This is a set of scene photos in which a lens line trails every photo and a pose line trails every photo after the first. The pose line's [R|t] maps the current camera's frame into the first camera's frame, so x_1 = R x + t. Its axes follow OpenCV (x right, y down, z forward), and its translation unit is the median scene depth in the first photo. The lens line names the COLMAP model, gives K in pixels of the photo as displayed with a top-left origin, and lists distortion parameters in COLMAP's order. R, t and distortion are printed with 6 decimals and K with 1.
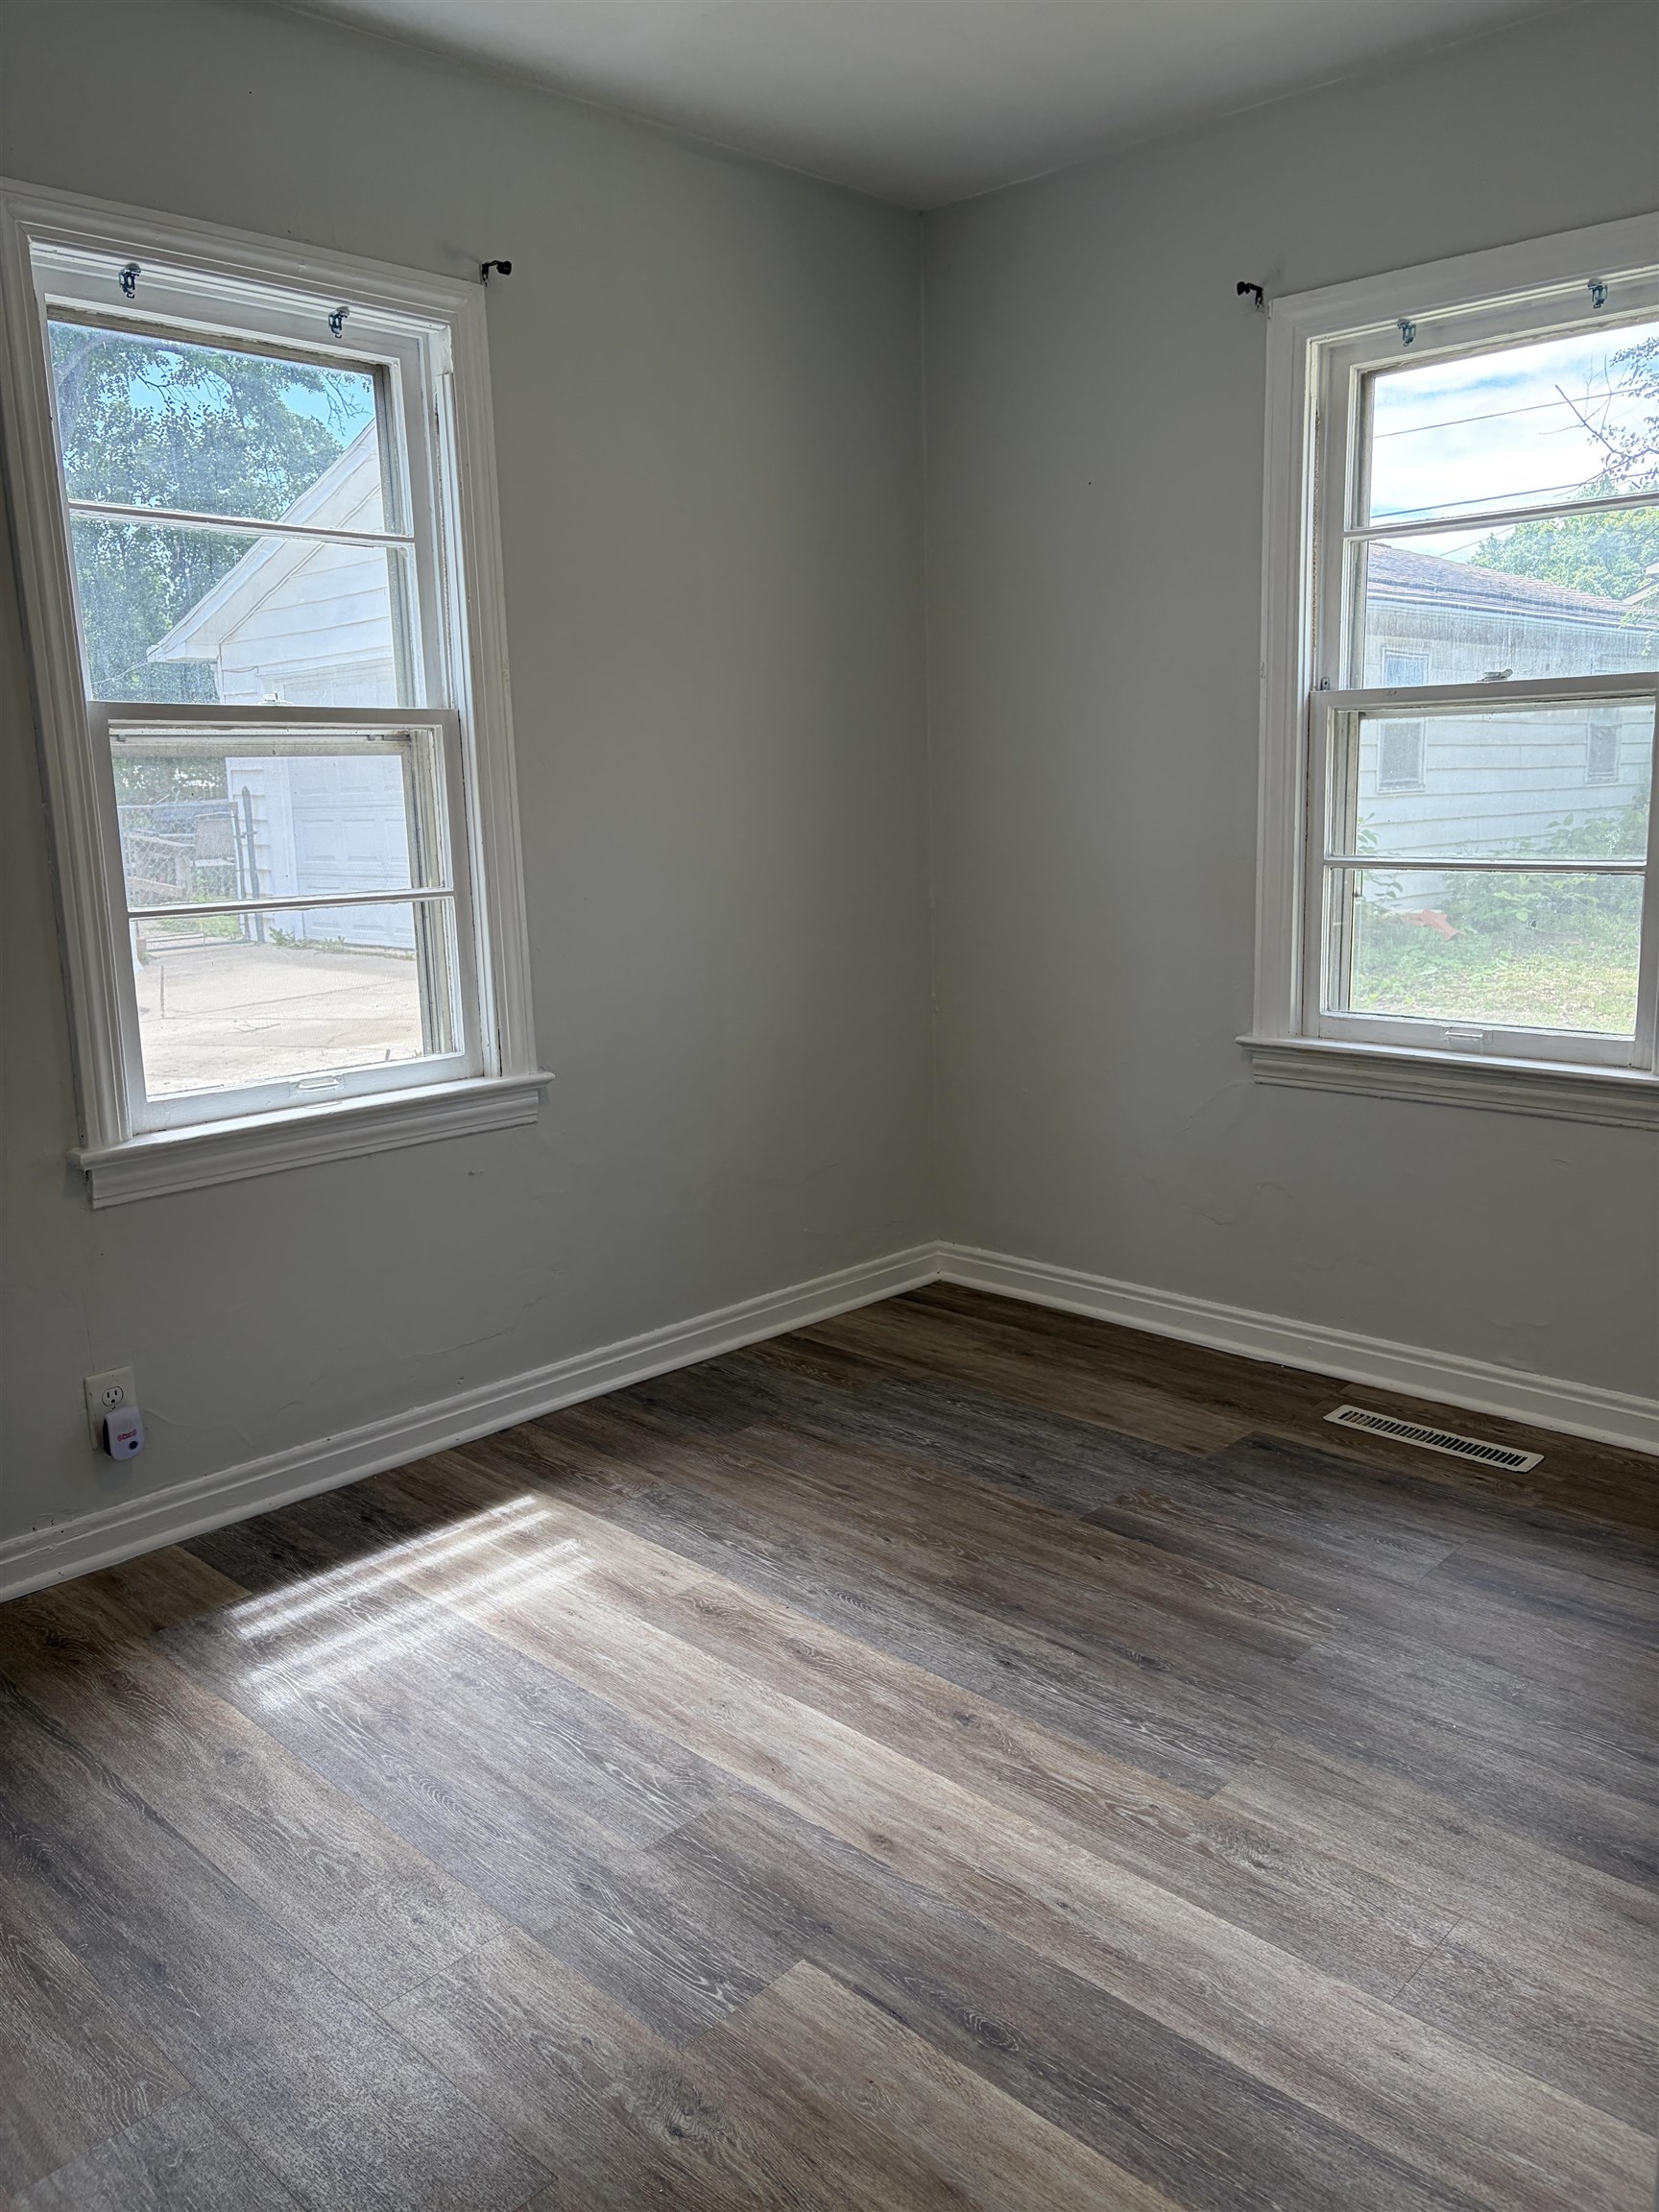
lens RADIAL K [[1677.9, 0, 829.5], [0, 1677.9, 1106.0], [0, 0, 1]] dist [0.089848, -0.085055]
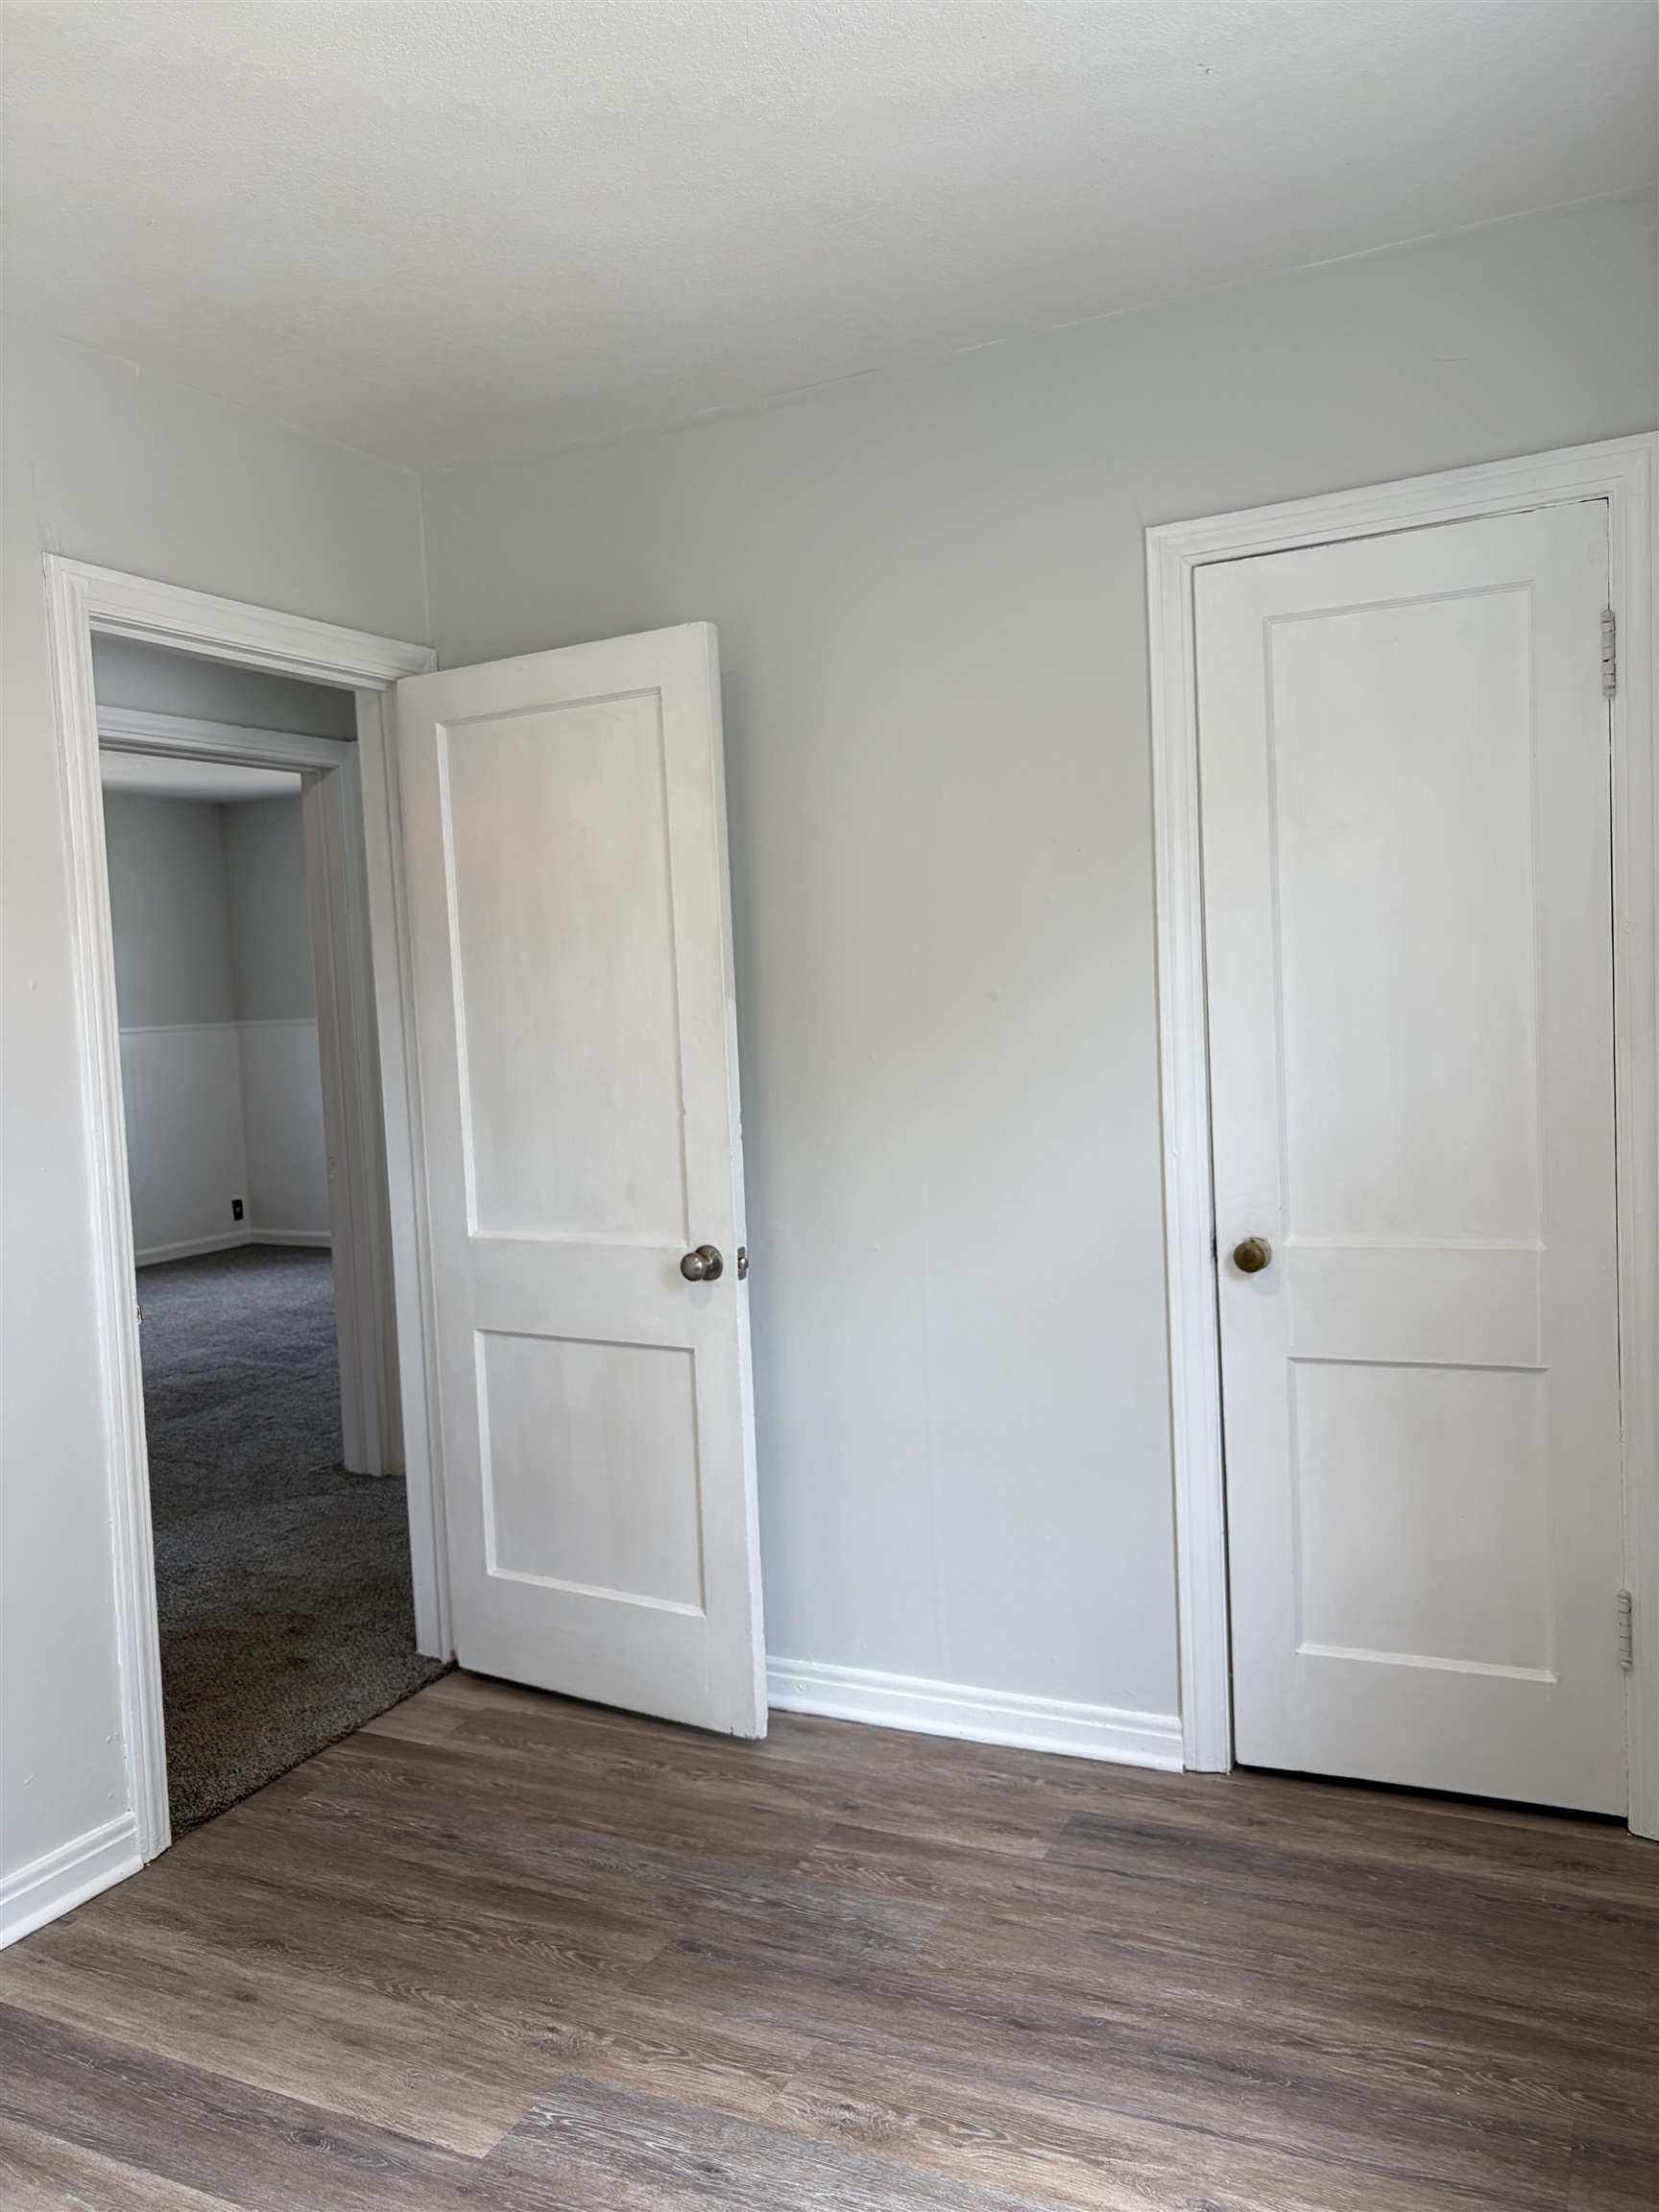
lens RADIAL K [[1677.9, 0, 829.5], [0, 1677.9, 1106.0], [0, 0, 1]] dist [0.089848, -0.085055]
pose [[-0.950620, 0.089019, -0.297318, 0.041650], [0.010012, 0.966280, 0.257298, -0.461457], [0.310197, 0.241616, -0.919456, 2.003750]]
